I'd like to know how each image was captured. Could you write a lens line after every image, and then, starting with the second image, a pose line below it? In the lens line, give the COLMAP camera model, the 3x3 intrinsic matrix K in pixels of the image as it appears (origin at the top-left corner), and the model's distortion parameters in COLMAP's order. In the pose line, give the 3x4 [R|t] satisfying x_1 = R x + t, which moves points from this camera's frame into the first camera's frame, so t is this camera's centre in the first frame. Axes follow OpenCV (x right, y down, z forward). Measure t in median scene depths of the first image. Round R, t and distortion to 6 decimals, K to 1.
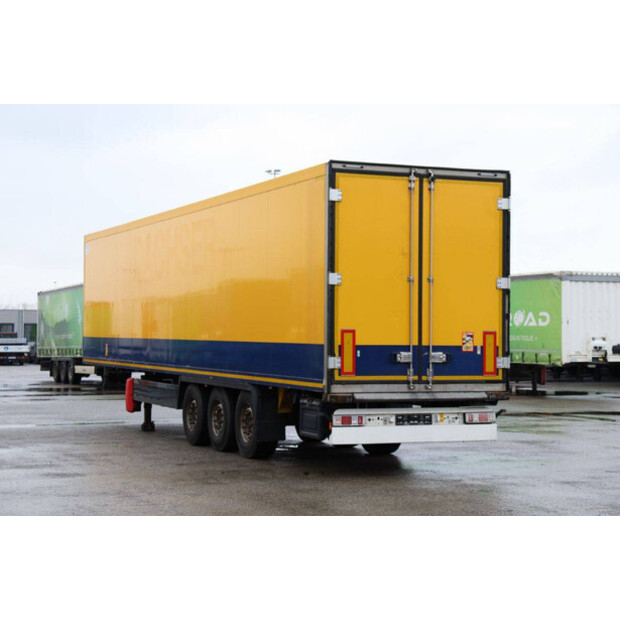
lens RADIAL K [[1197.7, 0, 301.5], [0, 1197.7, 309.7], [0, 0, 1]] dist [0.252463, 0.134573]
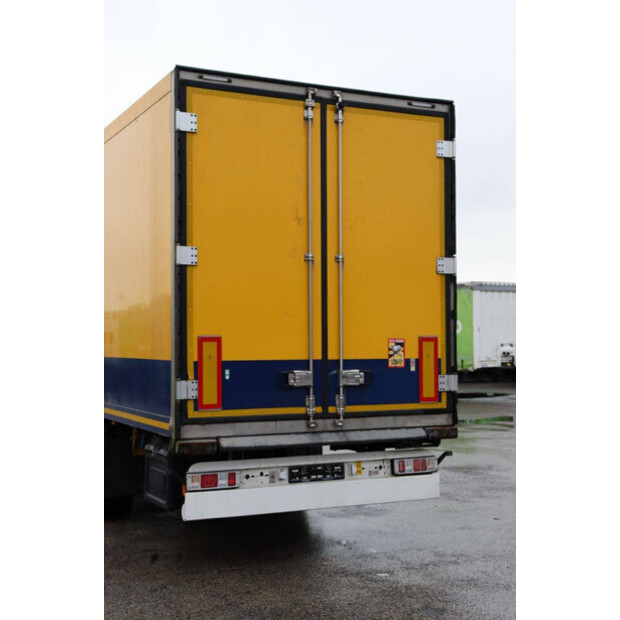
lens RADIAL K [[939.1, 0, 310.0], [0, 939.1, 310.0], [0, 0, 1]] dist [0.079521, 0.024329]
pose [[0.998110, -0.009972, 0.060638, 0.059897], [0.010915, 0.999824, -0.015239, 0.010457], [-0.060475, 0.015872, 0.998044, 0.490386]]
